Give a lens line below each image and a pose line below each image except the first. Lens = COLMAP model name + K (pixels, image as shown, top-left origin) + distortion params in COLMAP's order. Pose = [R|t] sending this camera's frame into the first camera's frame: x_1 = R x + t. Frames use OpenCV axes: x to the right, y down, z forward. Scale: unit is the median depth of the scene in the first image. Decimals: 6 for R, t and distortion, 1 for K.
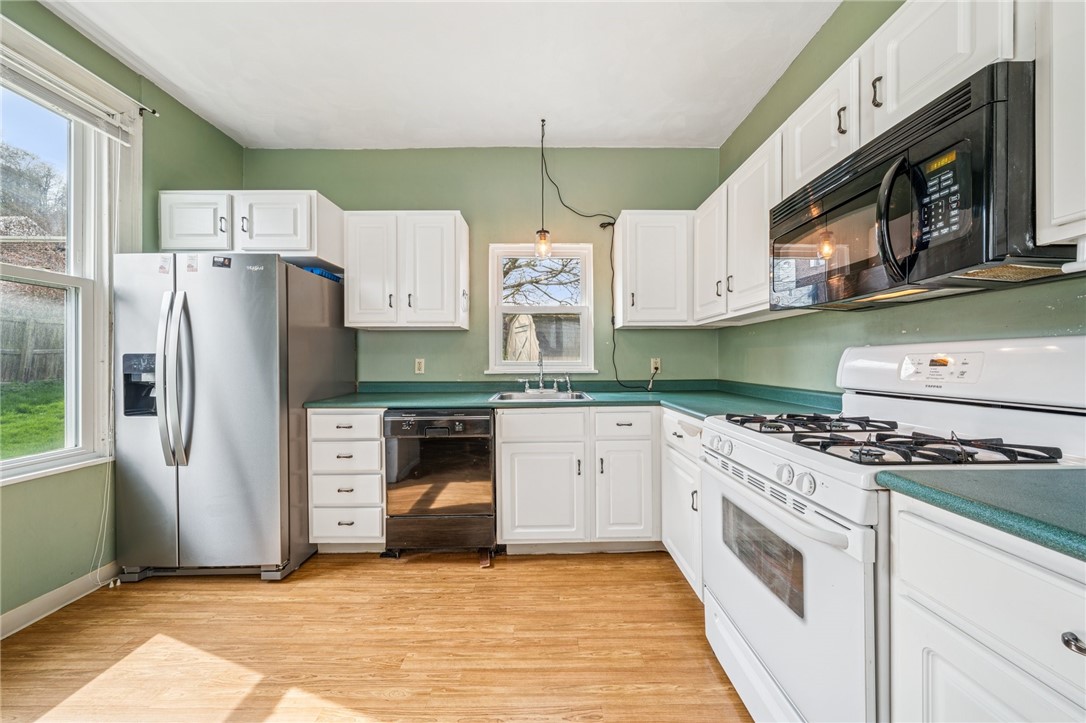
lens RADIAL K [[369.6, 0, 545.1], [0, 369.6, 365.1], [0, 0, 1]] dist [-0.001259, -0.000080]
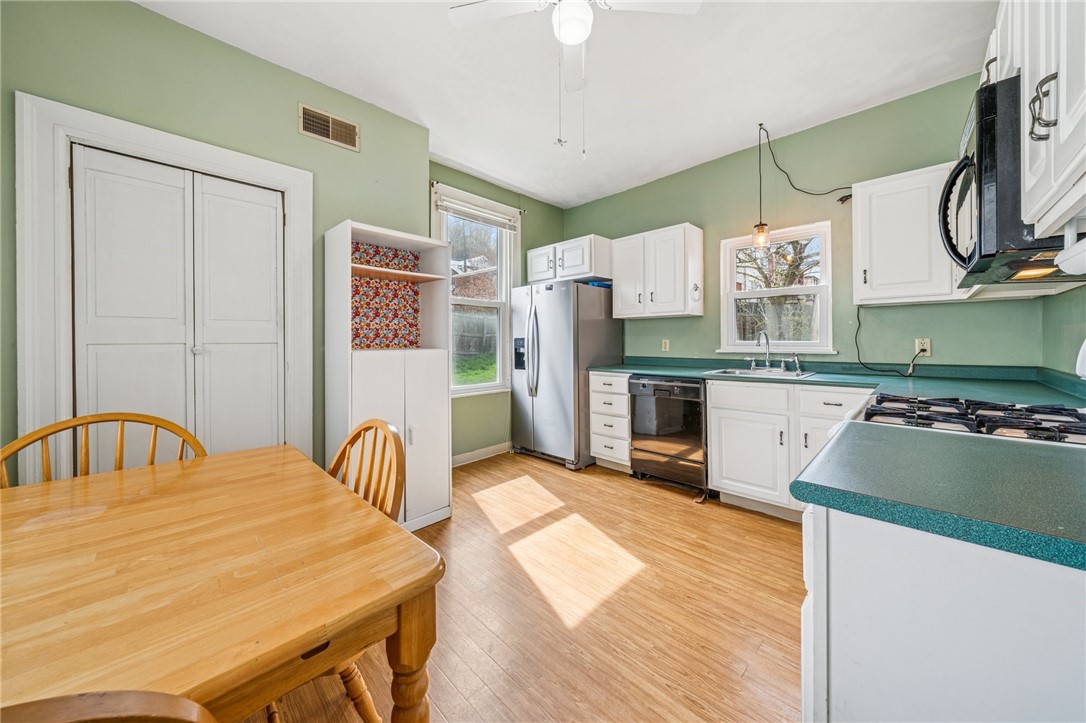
lens RADIAL K [[369.6, 0, 545.1], [0, 369.6, 365.1], [0, 0, 1]] dist [-0.001259, -0.000080]
pose [[0.704659, 0.045326, -0.708097, 0.371573], [-0.005710, 0.998287, 0.058219, -0.001813], [0.709523, -0.036981, 0.703711, -0.277421]]
